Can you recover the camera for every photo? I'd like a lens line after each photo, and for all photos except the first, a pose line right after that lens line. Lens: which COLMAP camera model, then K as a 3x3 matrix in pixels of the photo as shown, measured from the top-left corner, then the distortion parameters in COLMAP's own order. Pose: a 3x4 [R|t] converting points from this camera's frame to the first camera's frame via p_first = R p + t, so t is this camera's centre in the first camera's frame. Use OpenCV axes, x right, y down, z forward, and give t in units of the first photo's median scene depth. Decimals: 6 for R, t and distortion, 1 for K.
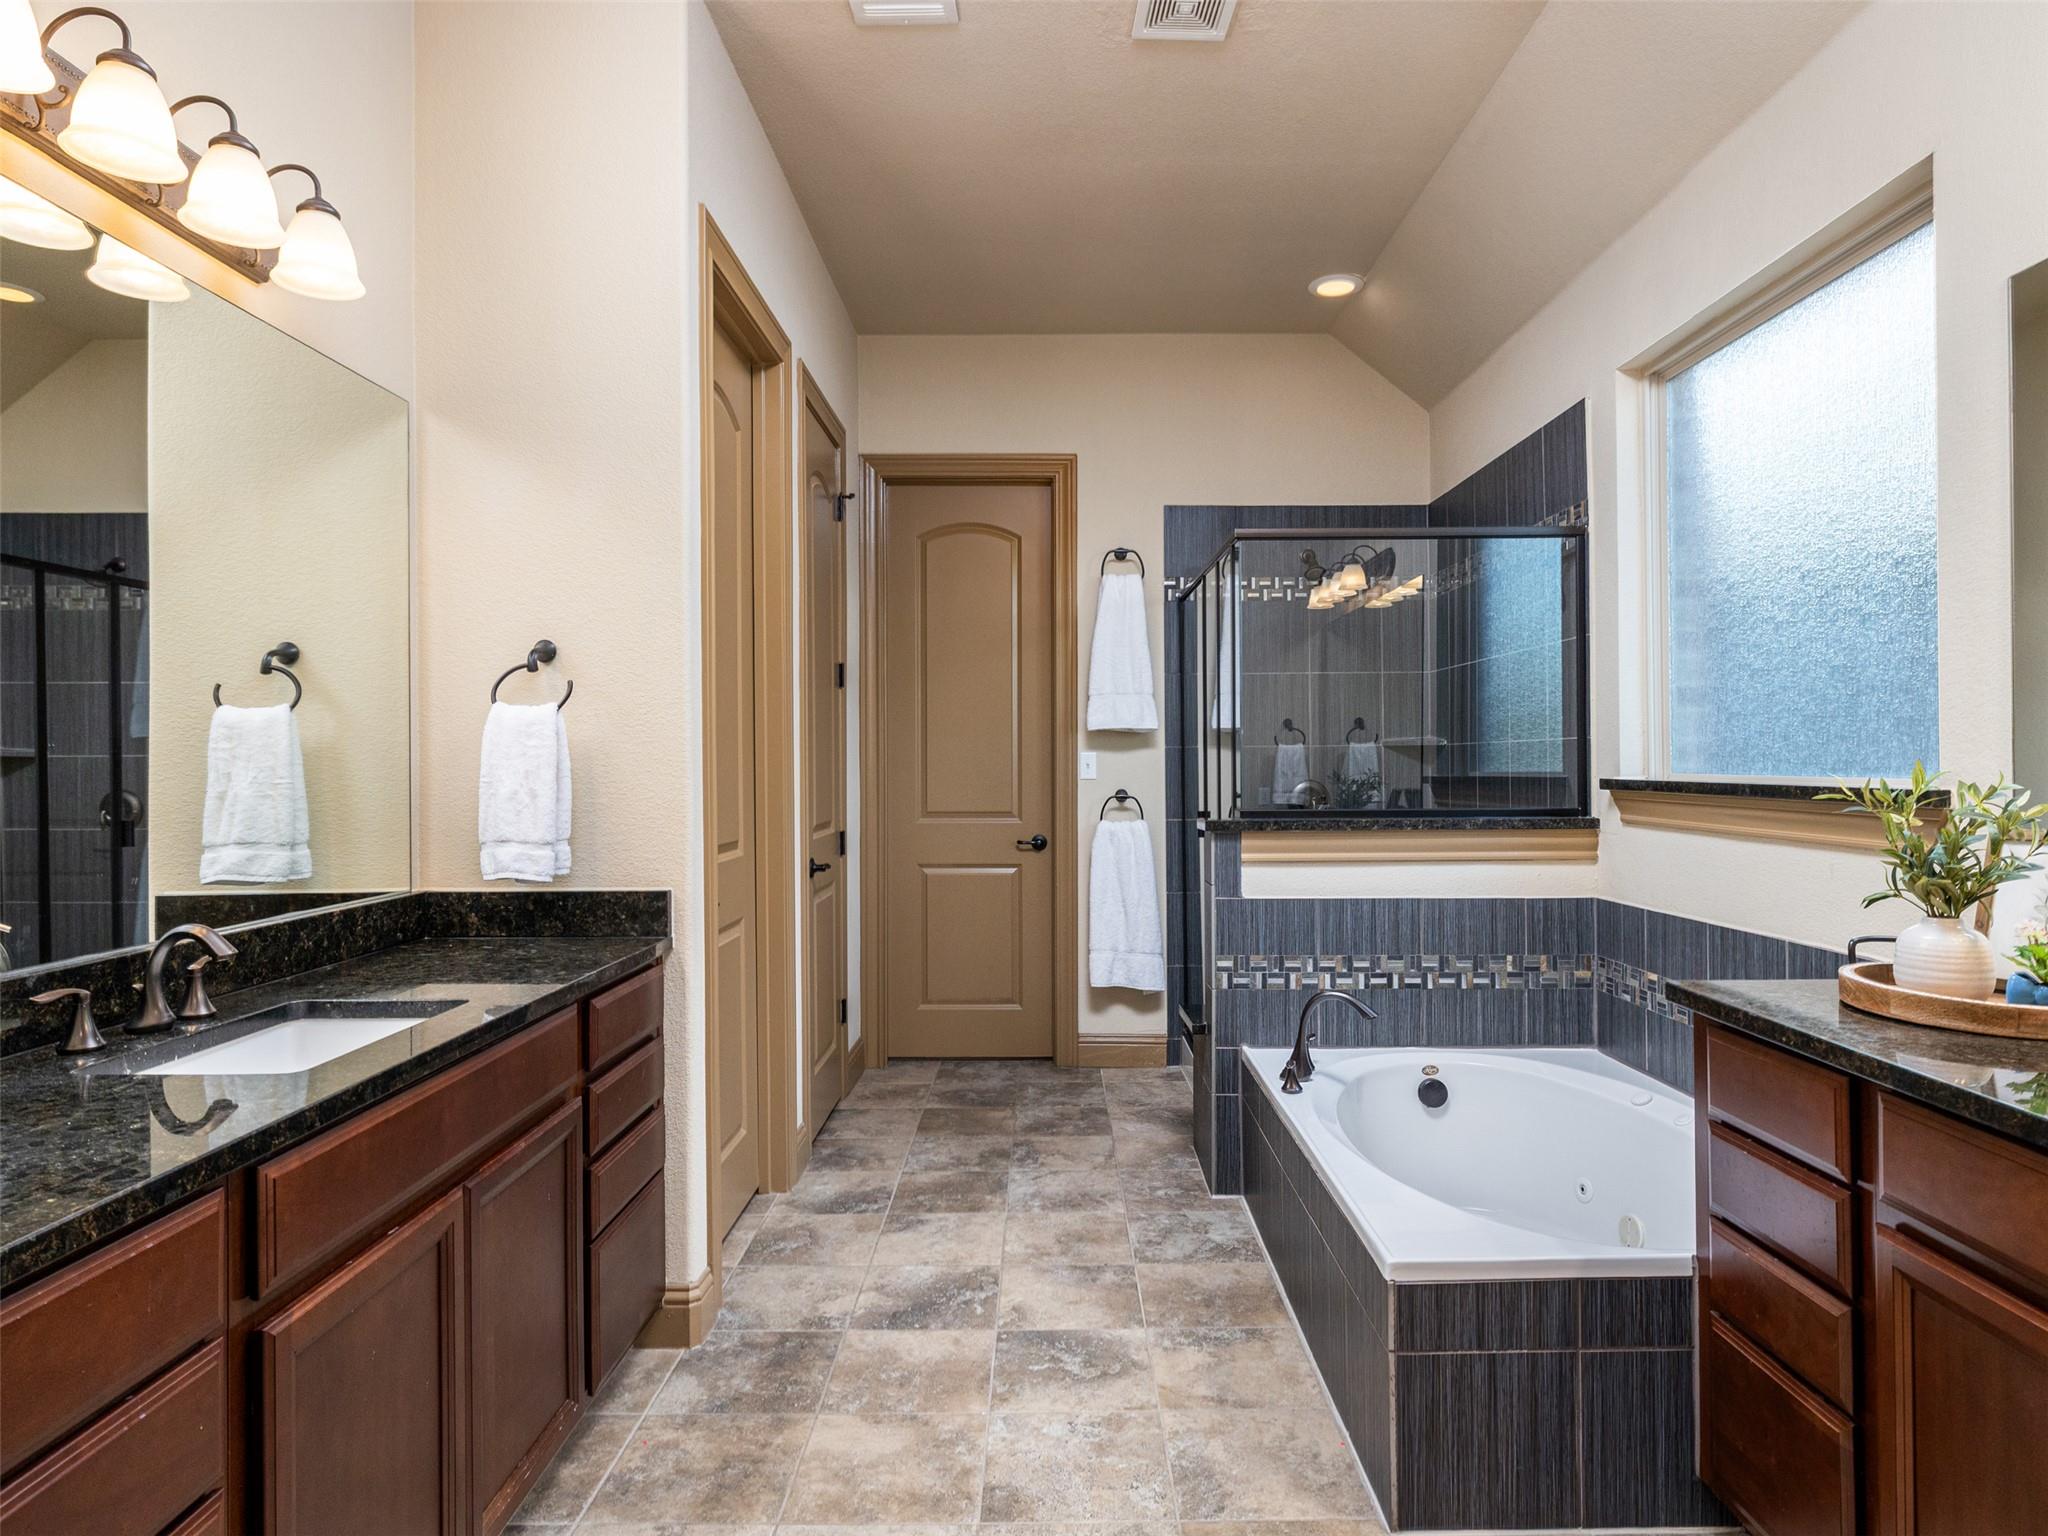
lens RADIAL K [[1185.8, 0, 1033.2], [0, 1185.8, 761.7], [0, 0, 1]] dist [-0.011591, 0.005843]
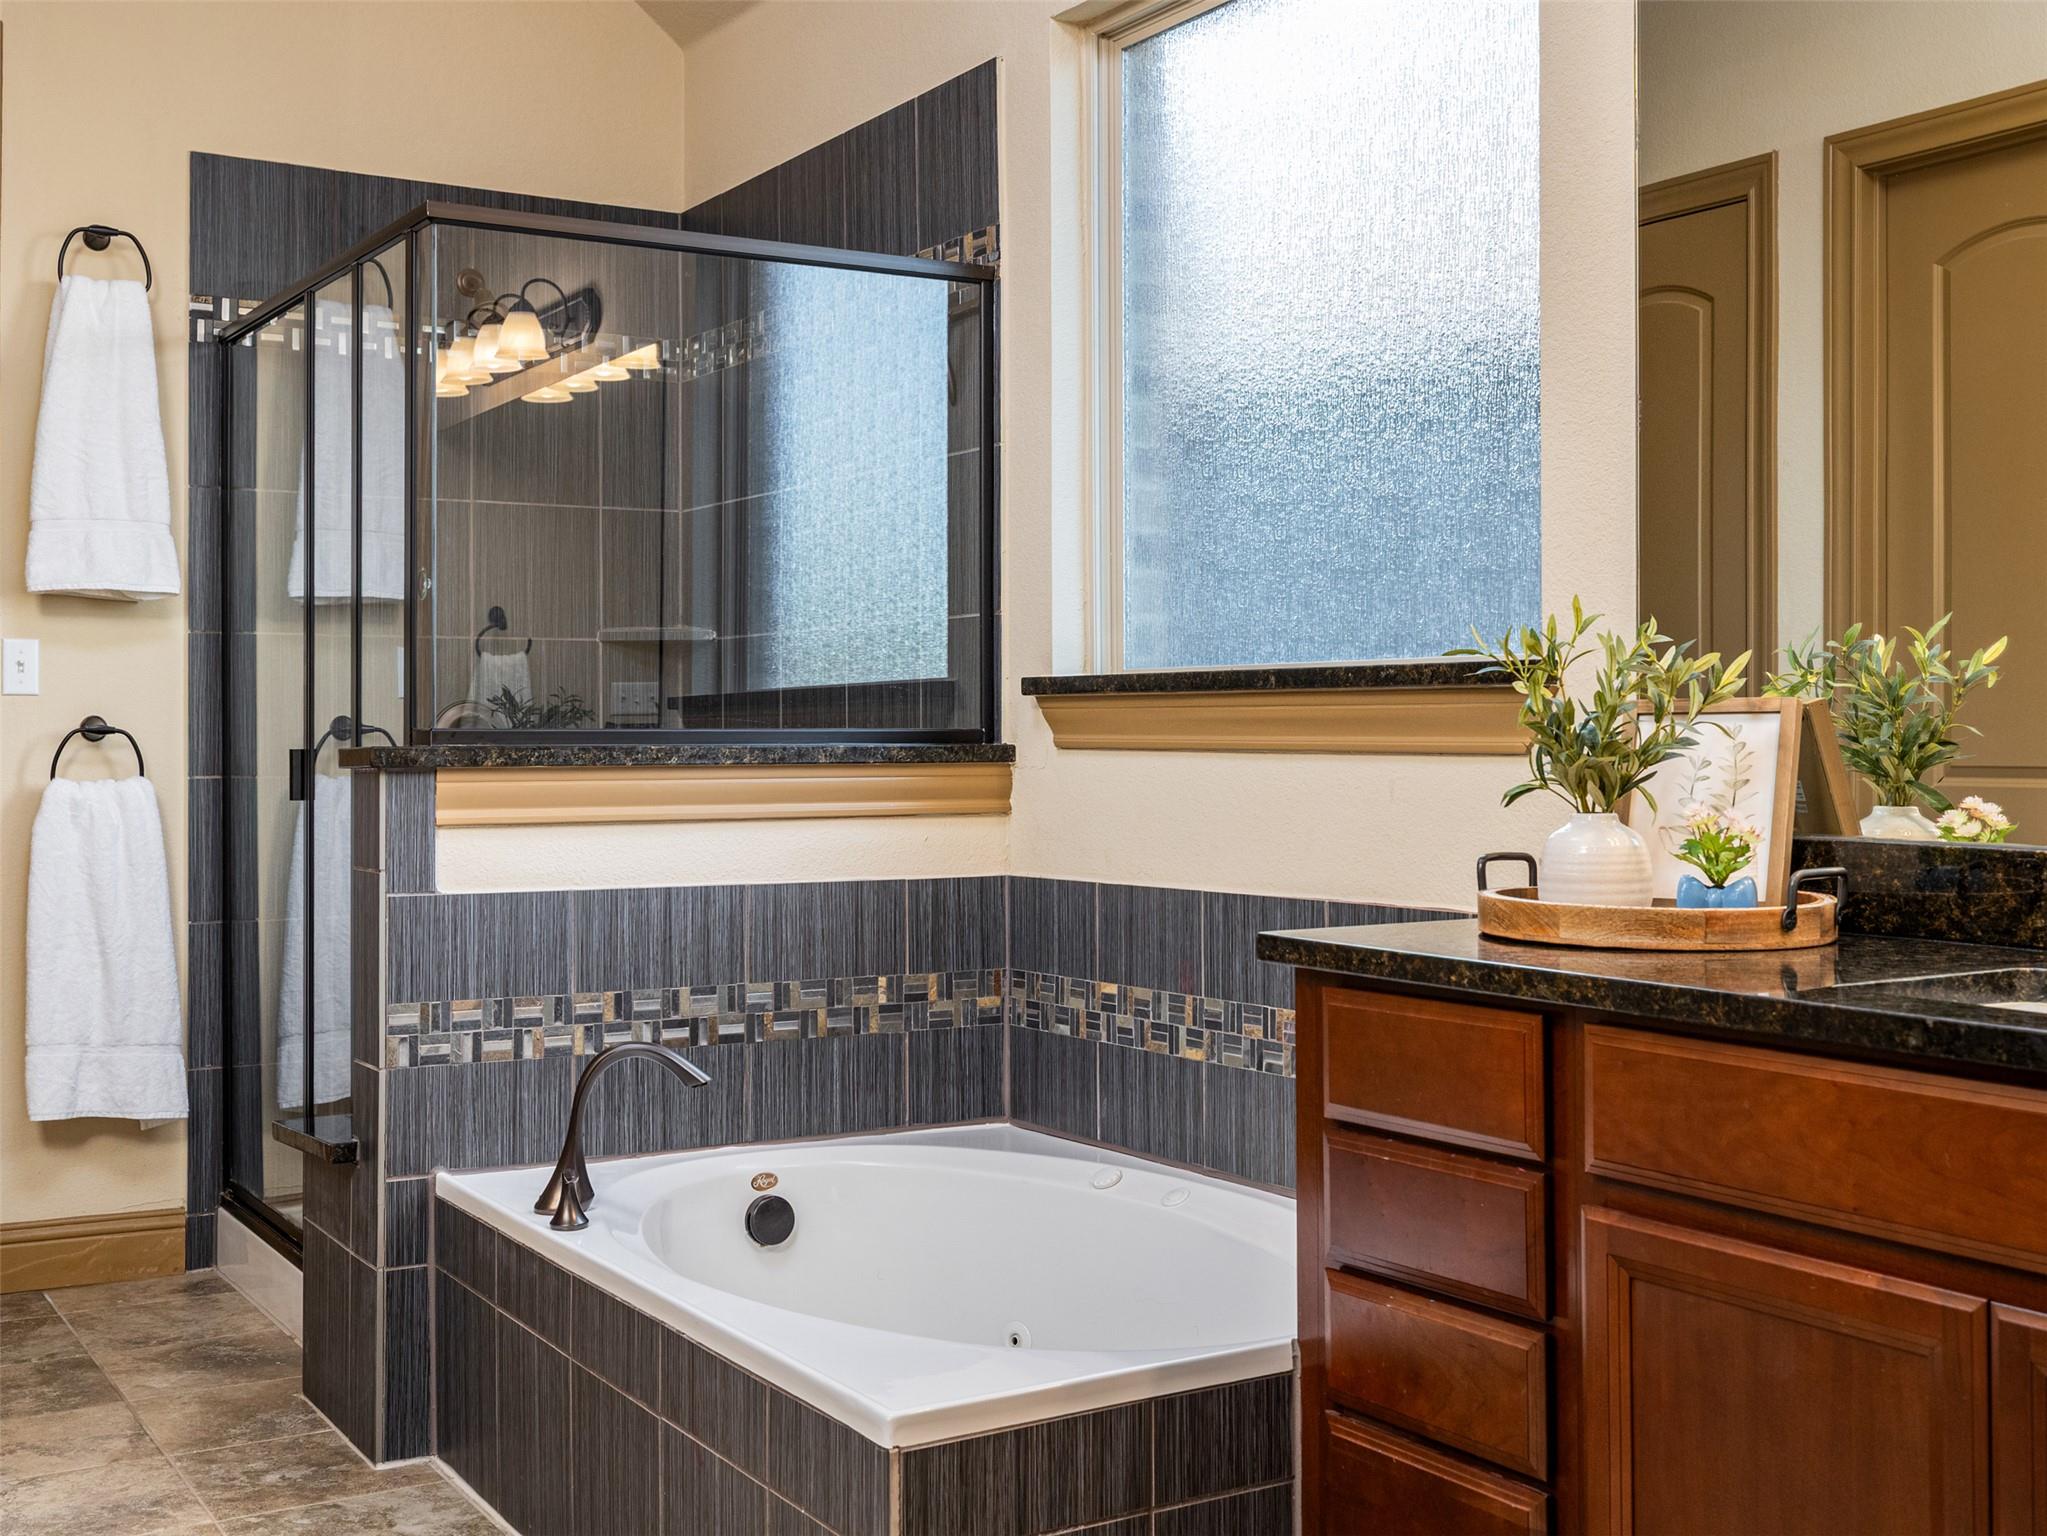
lens RADIAL K [[2305.2, 0, 1009.4], [0, 2305.2, 722.1], [0, 0, 1]] dist [0.000440, 0.000000]
pose [[0.851804, 0.008936, 0.523784, -0.148507], [-0.005433, 0.999951, -0.008225, 0.045557], [-0.523832, 0.004160, 0.851811, -0.015545]]
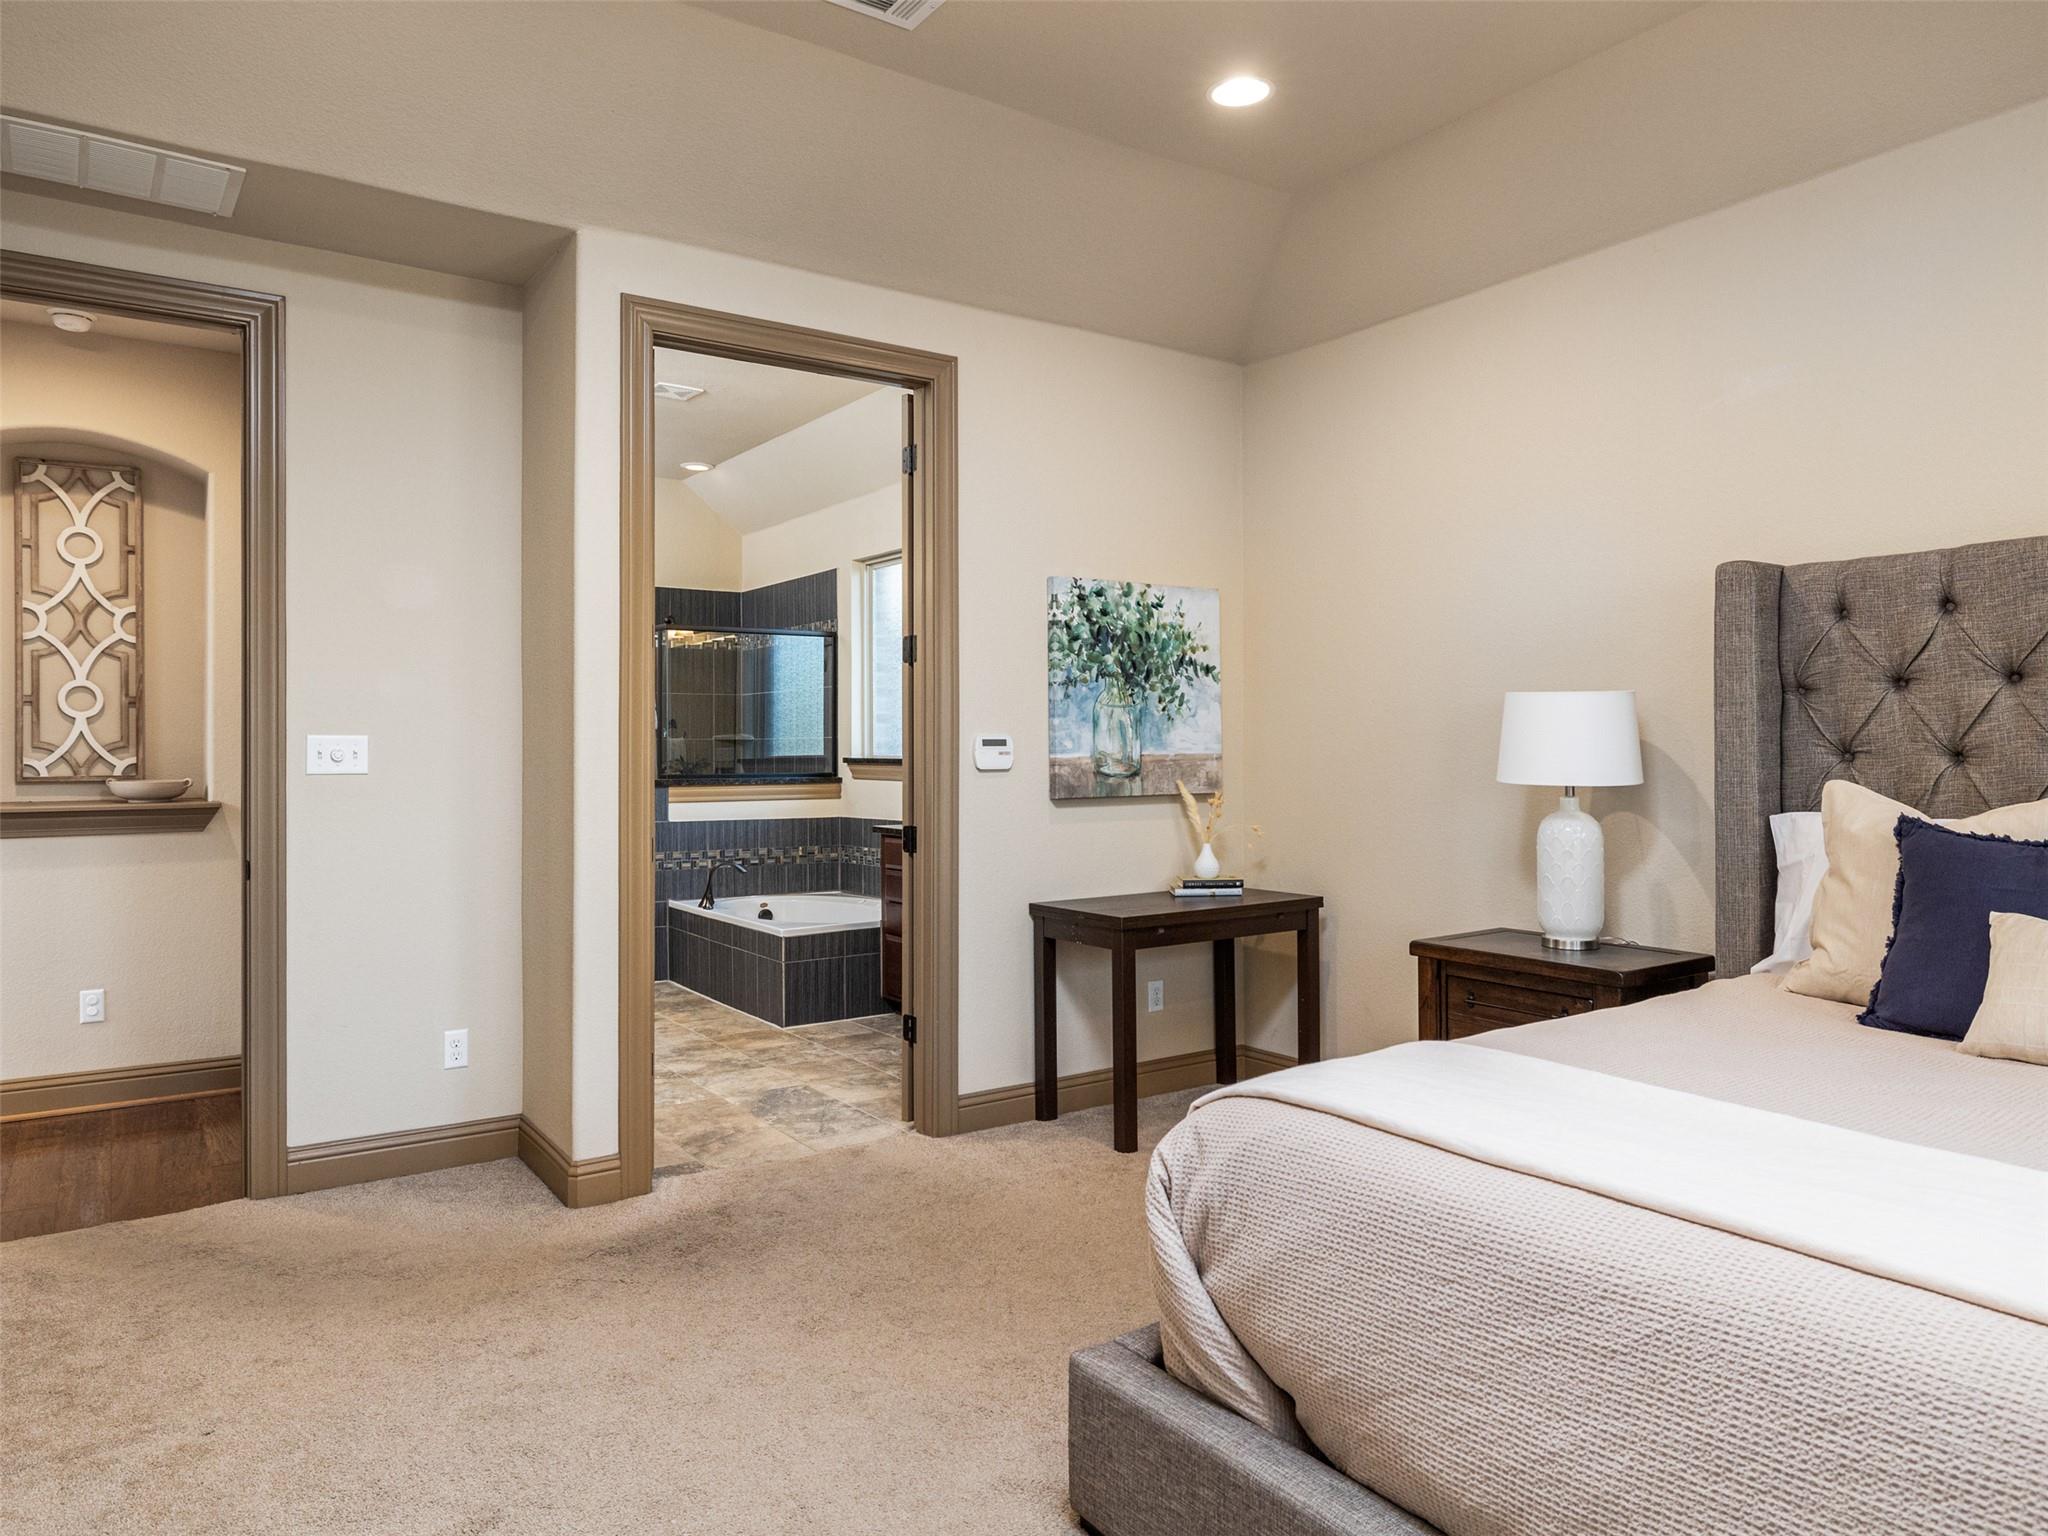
lens RADIAL K [[1334.3, 0, 1028.0], [0, 1334.3, 762.3], [0, 0, 1]] dist [0.005351, -0.000057]
pose [[0.817797, 0.003419, 0.575496, -0.575301], [-0.007023, 0.999967, 0.004039, 0.009934], [-0.575464, -0.007345, 0.817794, -1.050883]]
